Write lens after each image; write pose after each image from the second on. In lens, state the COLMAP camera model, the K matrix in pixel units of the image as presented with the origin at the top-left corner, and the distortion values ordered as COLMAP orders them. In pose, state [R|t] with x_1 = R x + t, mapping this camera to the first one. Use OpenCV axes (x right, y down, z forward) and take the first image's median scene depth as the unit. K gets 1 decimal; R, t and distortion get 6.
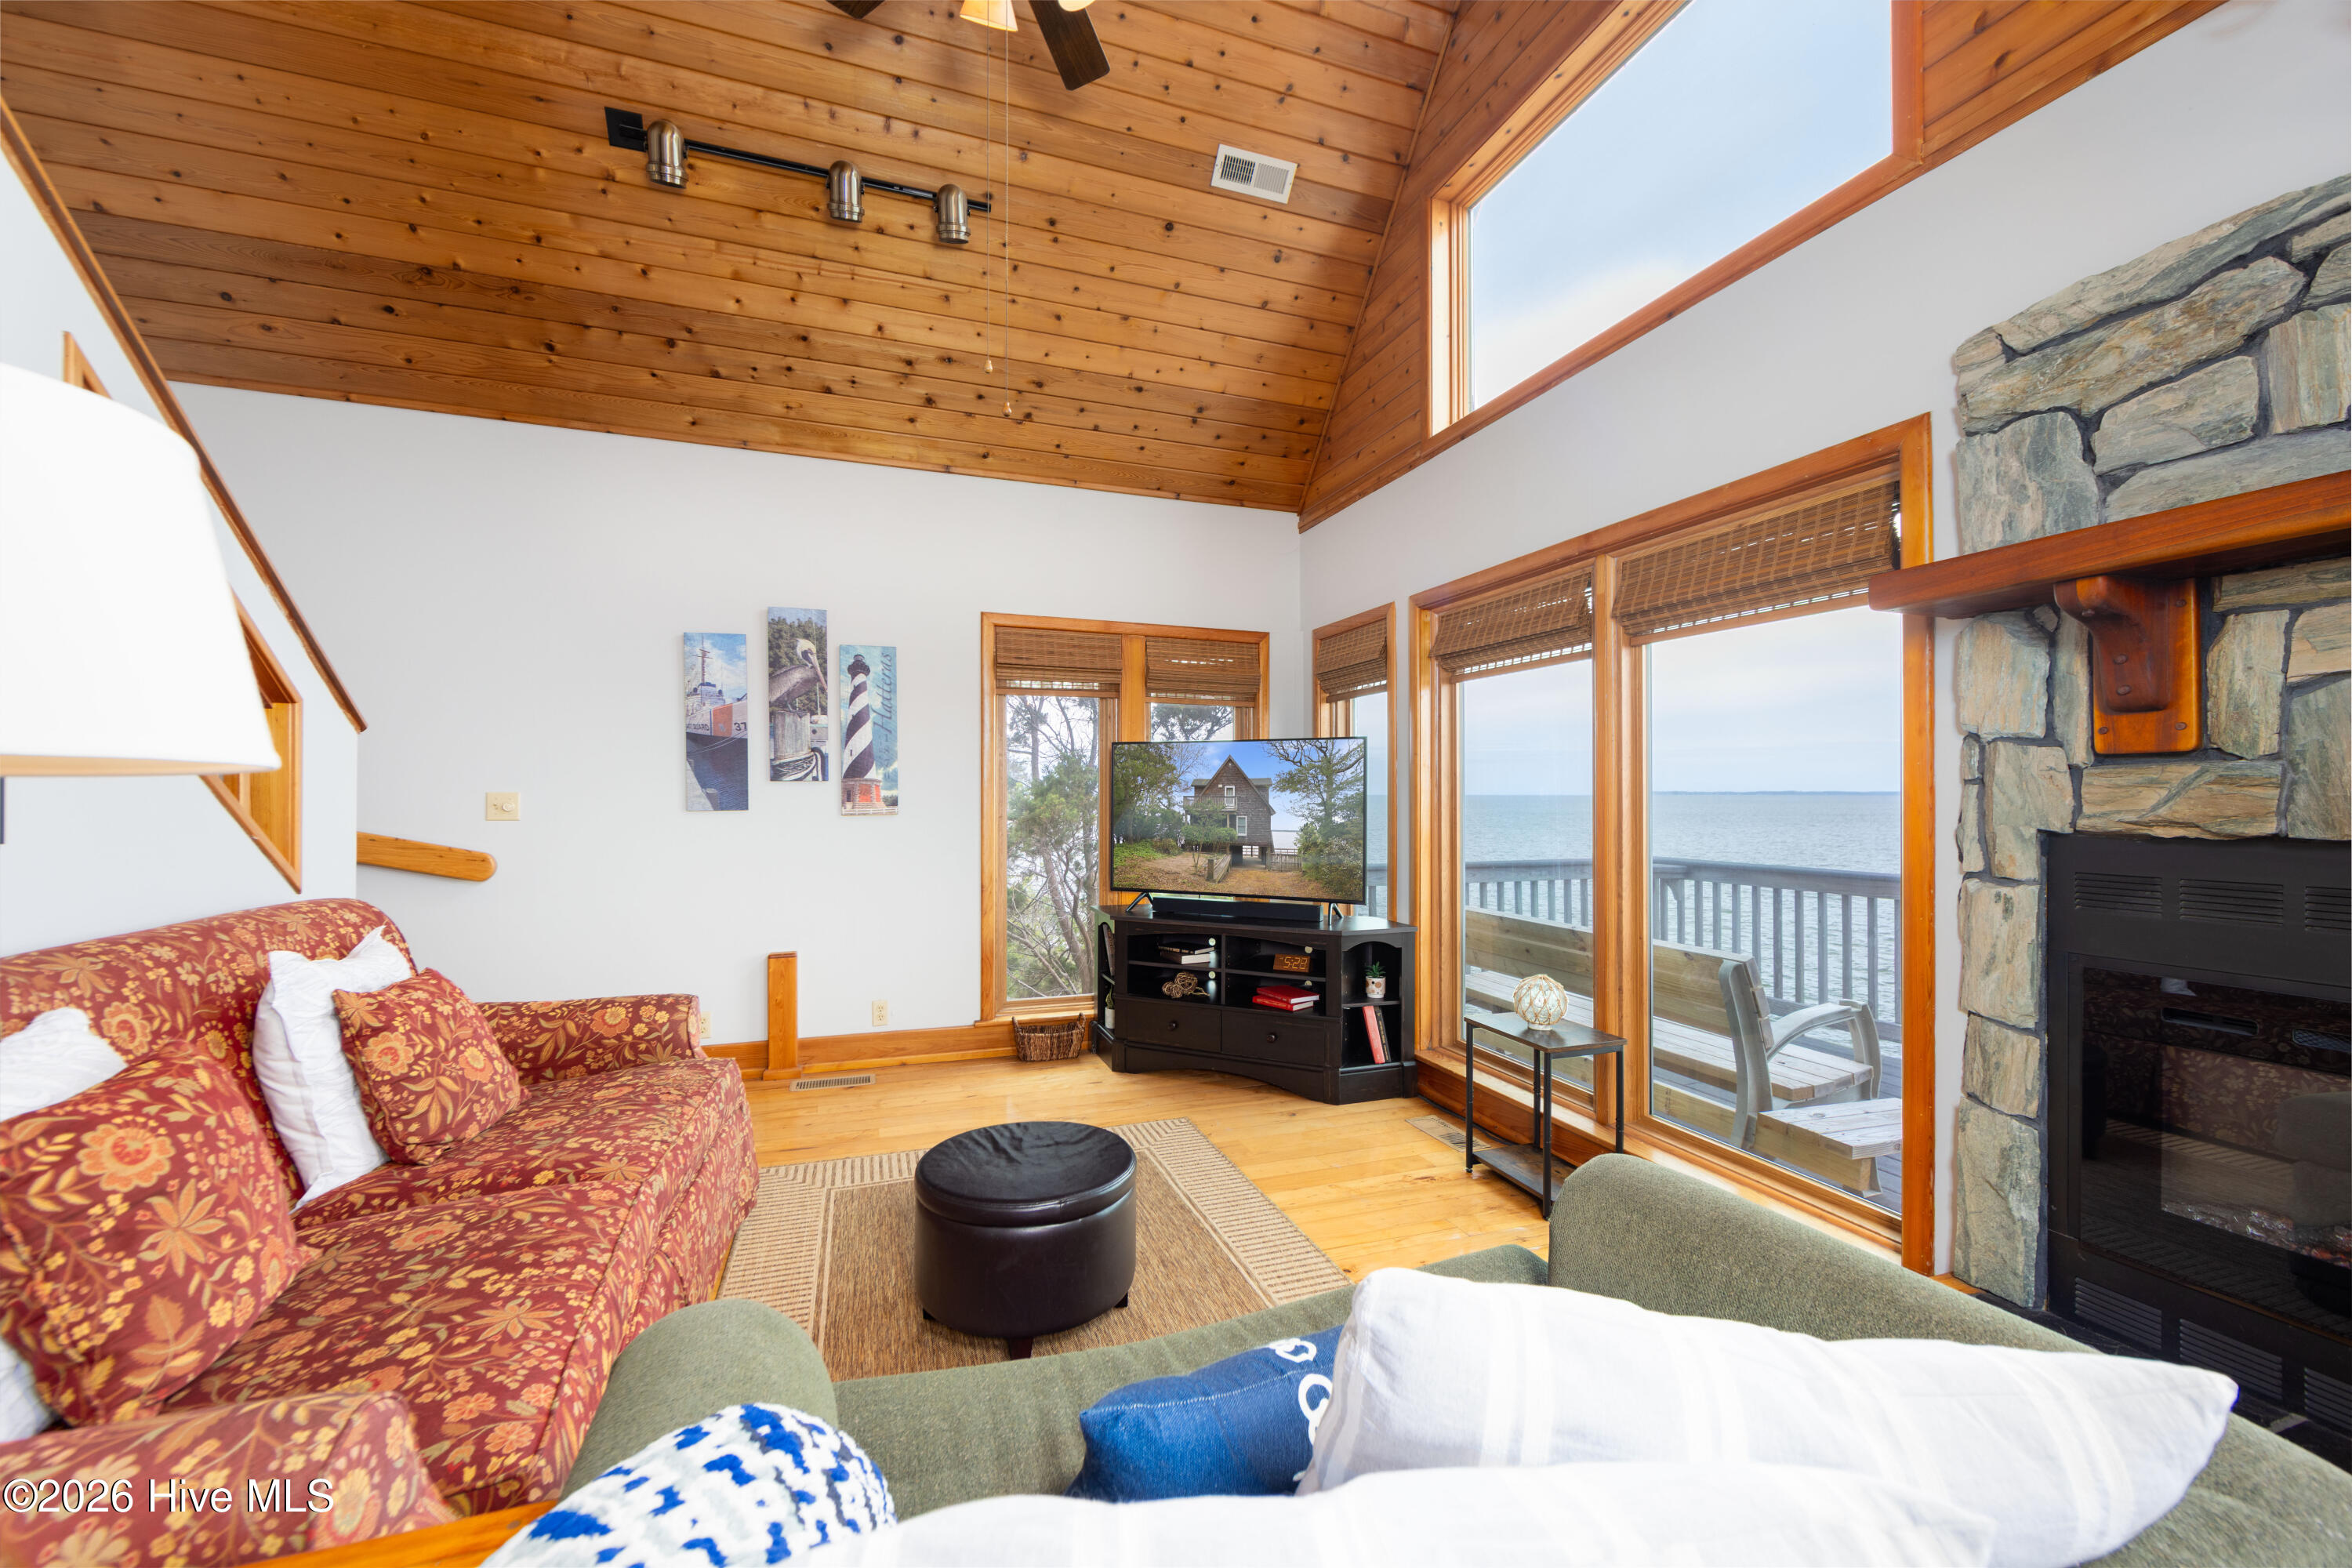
lens RADIAL K [[917.6, 0, 1175.5], [0, 917.6, 789.9], [0, 0, 1]] dist [-0.002282, -0.000540]
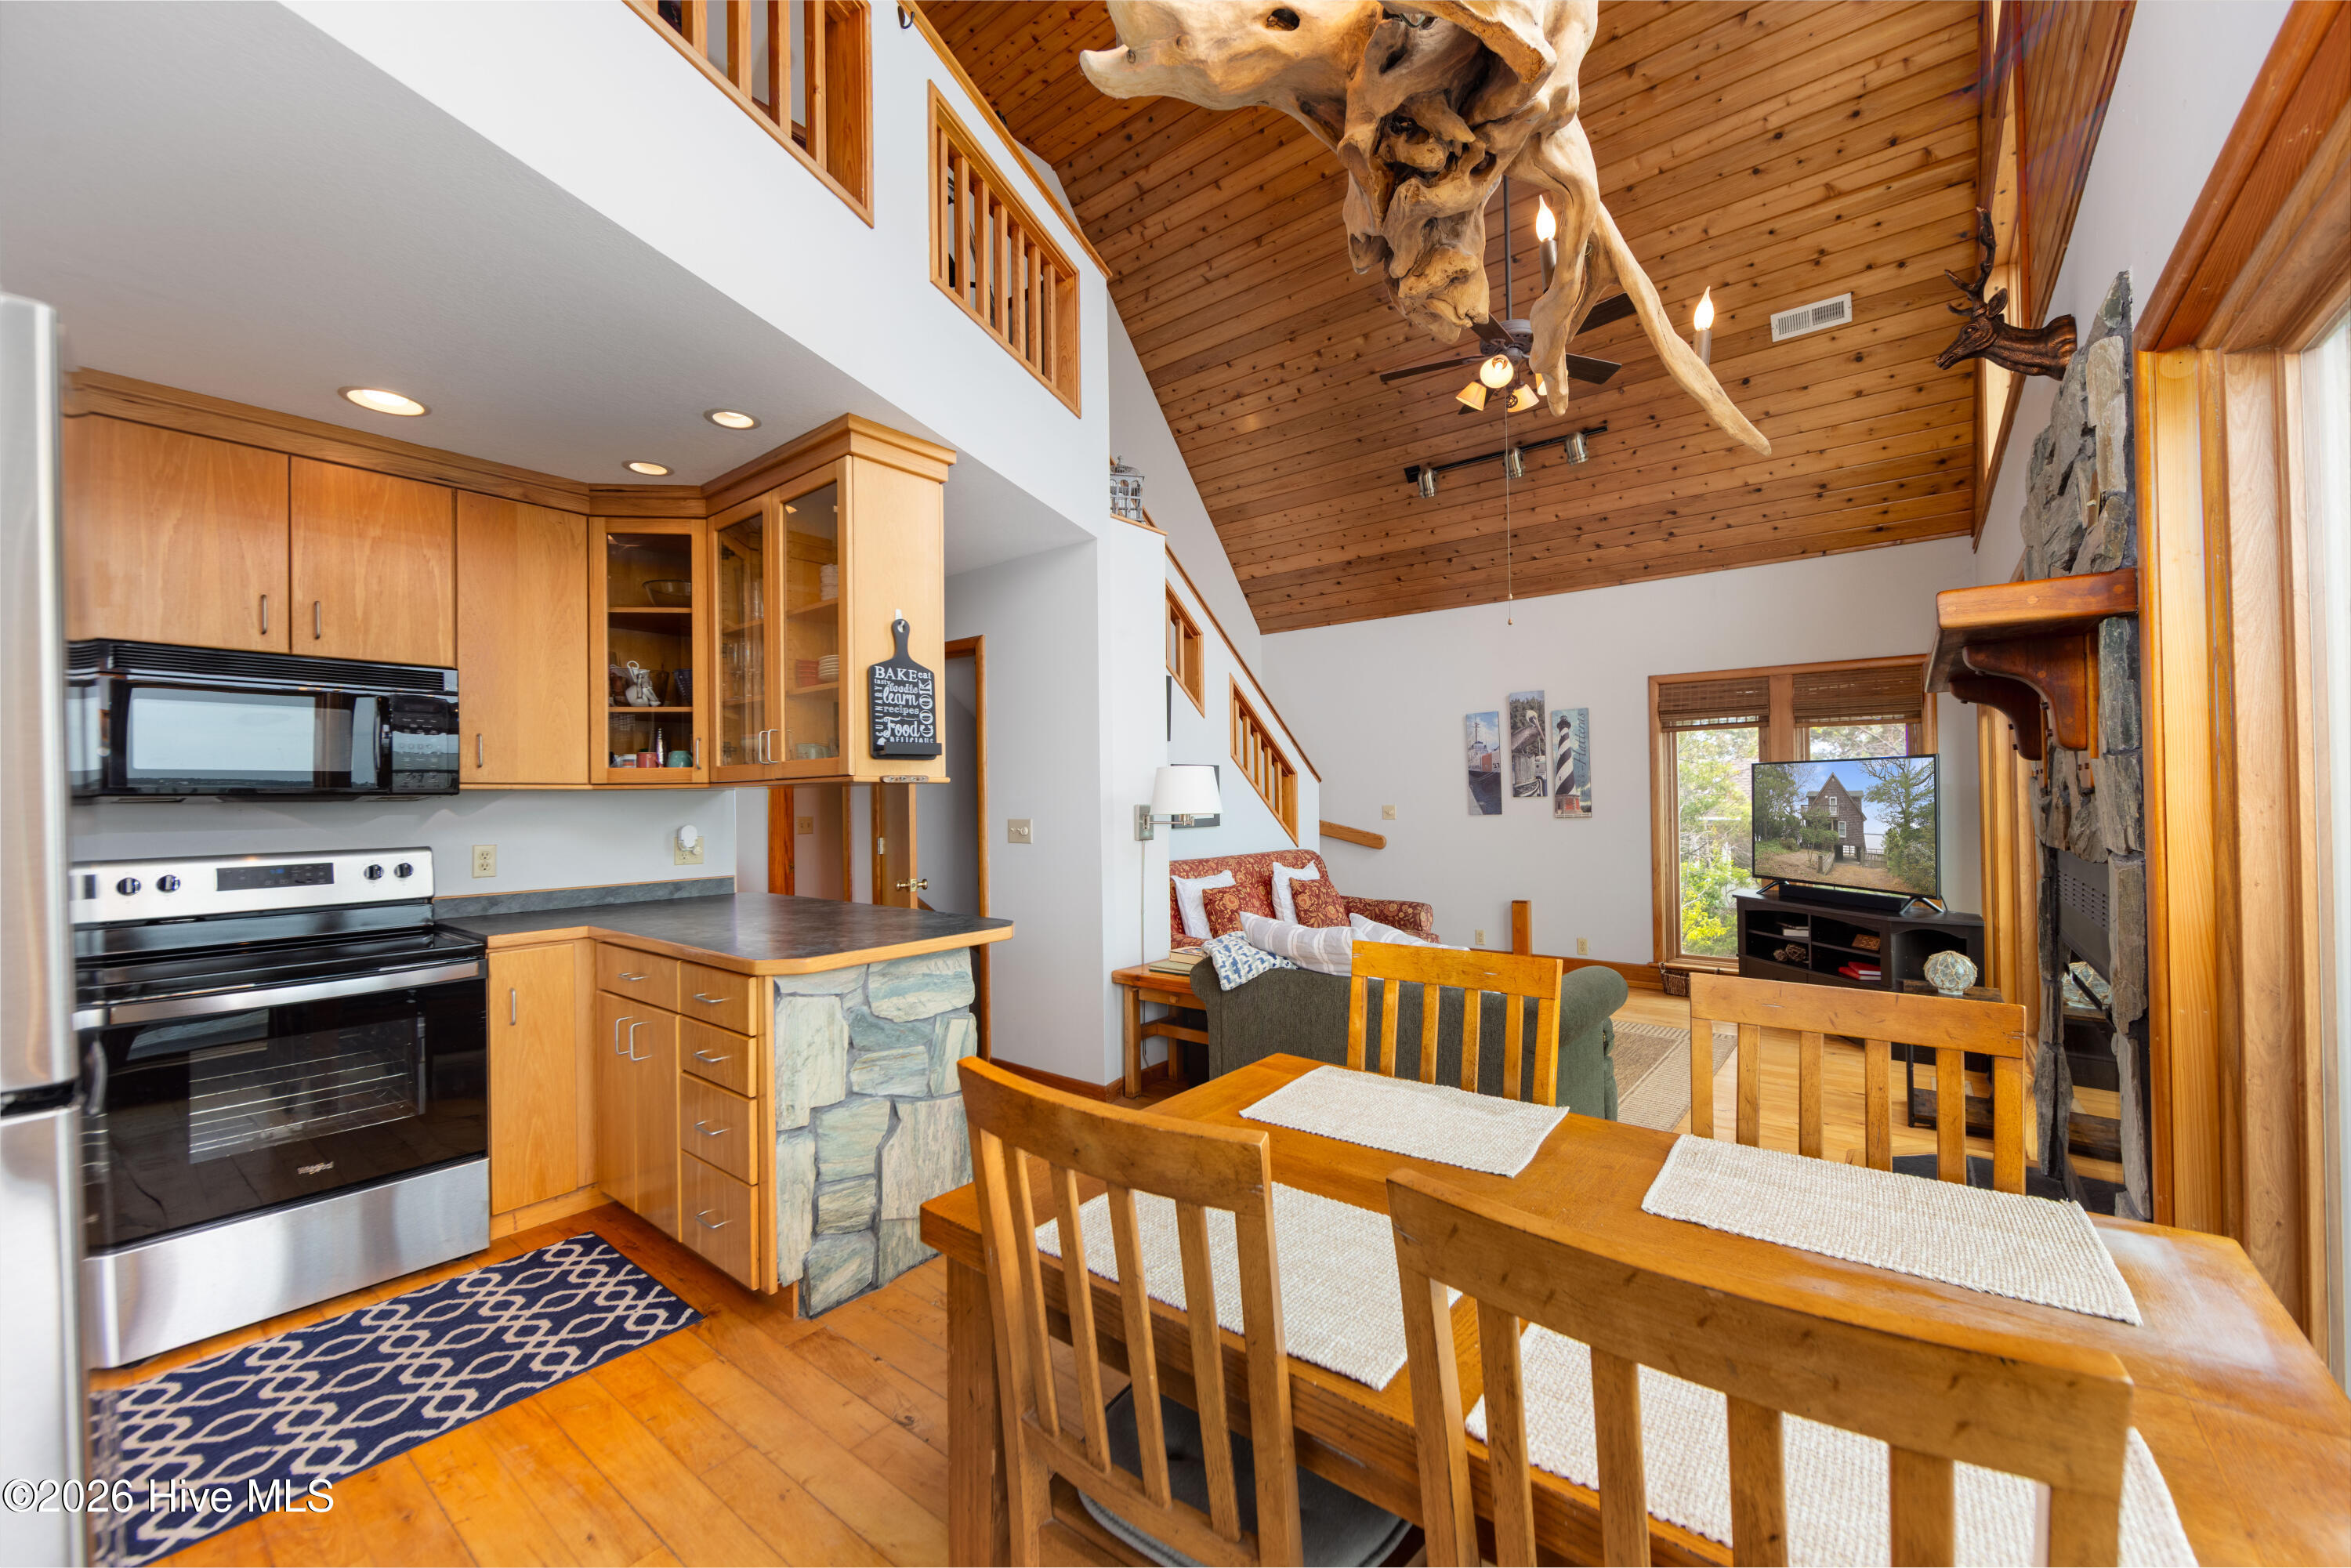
lens RADIAL K [[917.2, 0, 1175.9], [0, 917.2, 789.2], [0, 0, 1]] dist [-0.002282, -0.000540]
pose [[0.531017, -0.017777, -0.847175, 0.672392], [0.019533, 0.999771, -0.008735, -0.022454], [0.847136, -0.011909, 0.531242, -0.423777]]
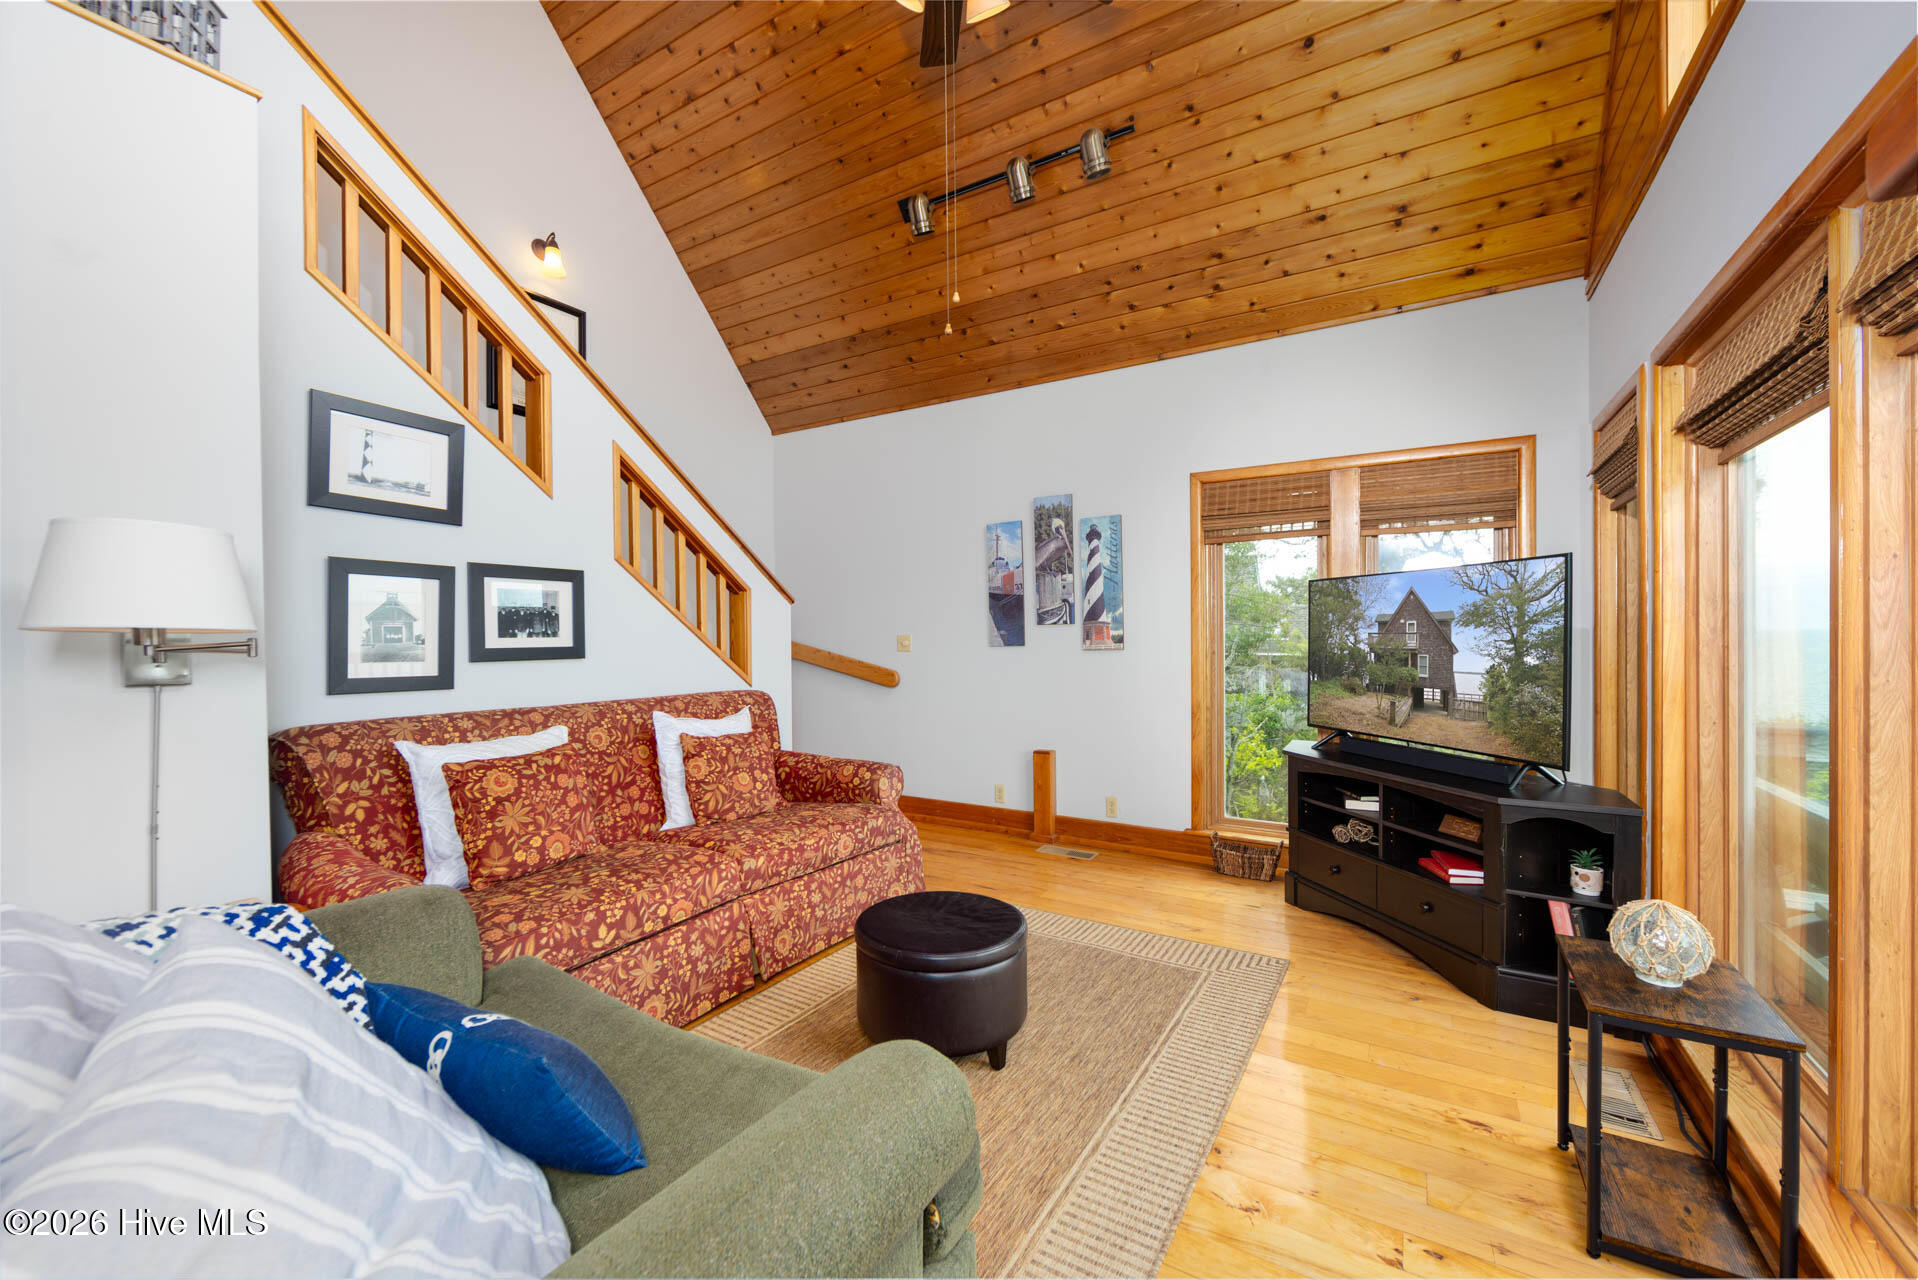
lens RADIAL K [[748.3, 0, 959.0], [0, 748.3, 643.3], [0, 0, 1]] dist [-0.002282, -0.000540]
pose [[0.632485, 0.001108, -0.774572, 0.368129], [0.013072, 0.999841, 0.012104, 0.003074], [0.774462, -0.017781, 0.632370, 0.205849]]
